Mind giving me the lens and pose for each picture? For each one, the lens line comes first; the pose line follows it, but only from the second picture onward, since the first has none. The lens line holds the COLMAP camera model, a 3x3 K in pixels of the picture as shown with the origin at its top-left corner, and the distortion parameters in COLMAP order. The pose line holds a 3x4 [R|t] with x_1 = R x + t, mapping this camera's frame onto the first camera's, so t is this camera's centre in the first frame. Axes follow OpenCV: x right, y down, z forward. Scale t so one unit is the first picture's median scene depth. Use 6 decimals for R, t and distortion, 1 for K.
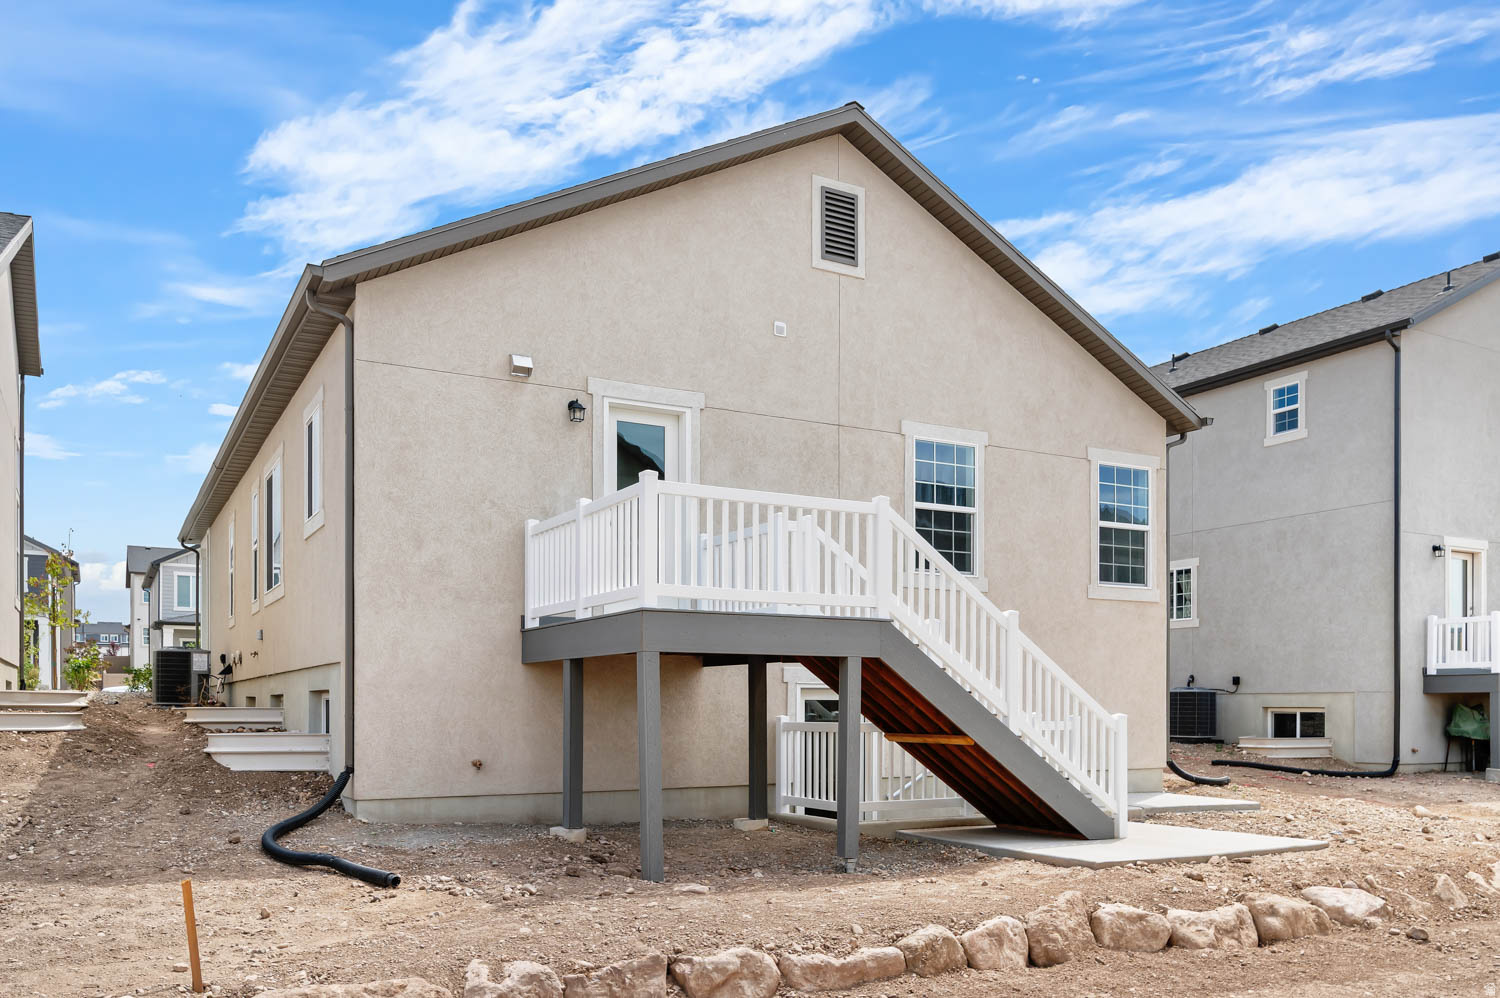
lens RADIAL K [[1130.0, 0, 750.0], [0, 1130.0, 499.0], [0, 0, 1]] dist [-0.001221, -0.001275]
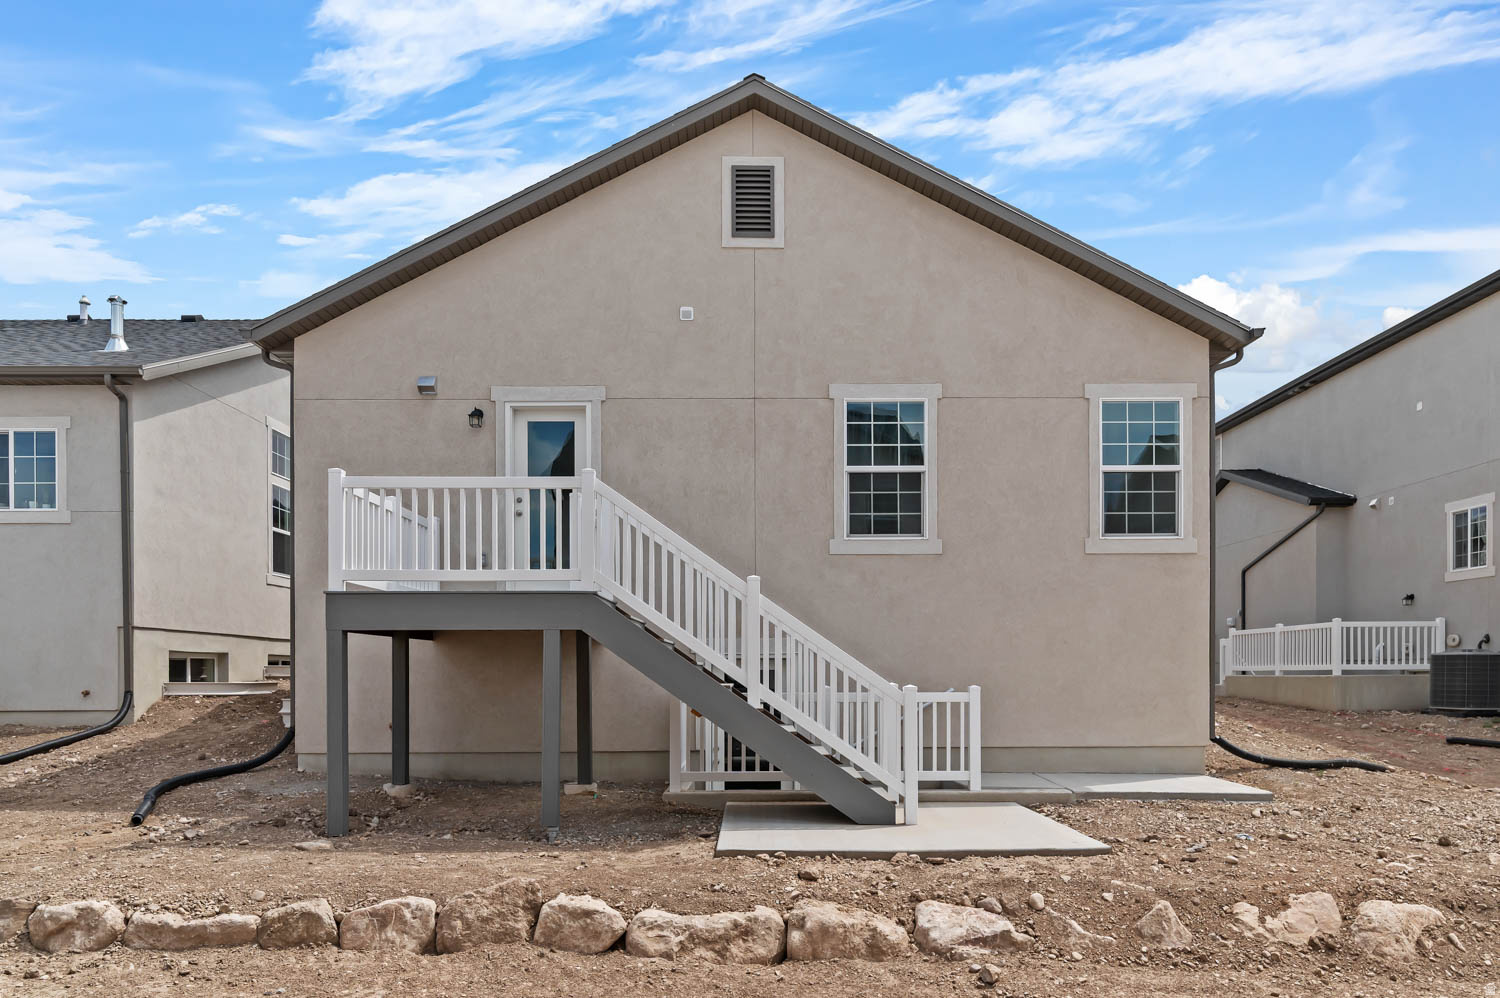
lens RADIAL K [[993.5, 0, 762.4], [0, 993.5, 509.5], [0, 0, 1]] dist [0.001633, -0.002393]
pose [[0.885522, -0.079538, -0.457739, 0.496579], [0.088213, 0.996099, -0.002433, 0.037410], [0.456147, -0.038224, 0.889083, 0.216615]]
